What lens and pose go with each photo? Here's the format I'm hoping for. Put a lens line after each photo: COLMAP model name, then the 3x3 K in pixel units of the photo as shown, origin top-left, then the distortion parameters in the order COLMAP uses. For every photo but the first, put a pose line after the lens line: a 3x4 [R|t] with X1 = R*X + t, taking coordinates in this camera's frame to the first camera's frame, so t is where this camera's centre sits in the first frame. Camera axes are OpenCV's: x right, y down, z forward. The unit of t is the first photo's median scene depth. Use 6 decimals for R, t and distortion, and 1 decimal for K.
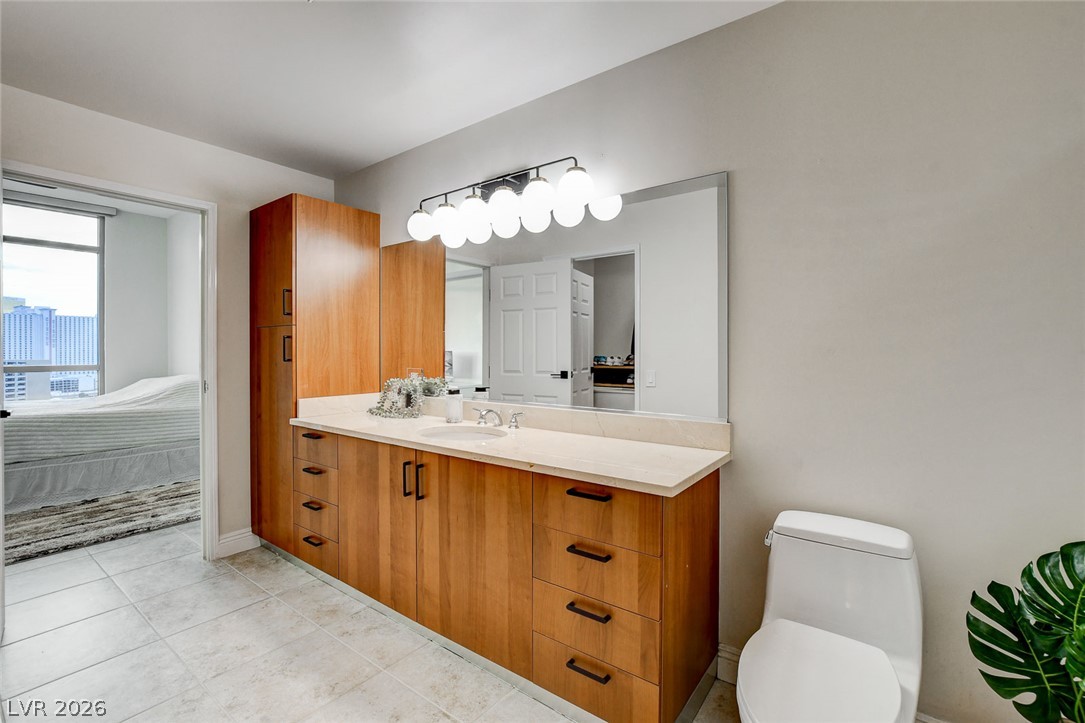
lens RADIAL K [[482.5, 0, 539.4], [0, 482.5, 355.2], [0, 0, 1]] dist [-0.003775, -0.000167]
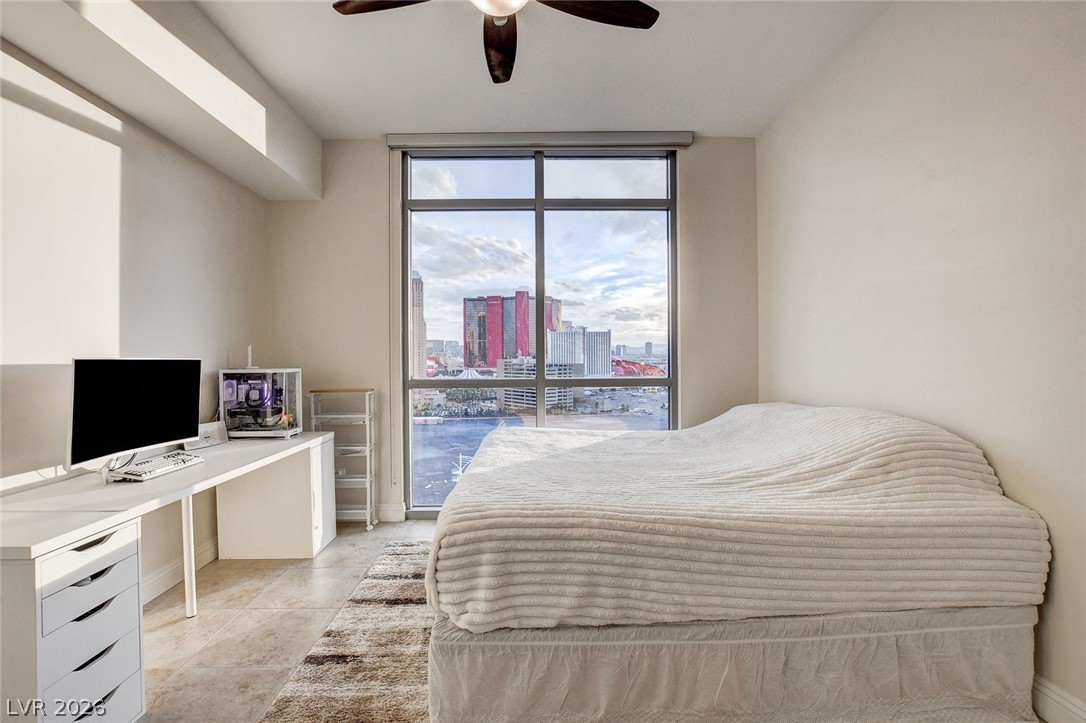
lens RADIAL K [[481.0, 0, 536.9], [0, 481.0, 359.5], [0, 0, 1]] dist [-0.027669, 0.000236]
pose [[0.630941, -0.002679, -0.775826, -0.909165], [-0.001337, 0.999989, -0.004540, -0.004336], [0.775830, 0.003902, 0.630930, 0.776179]]
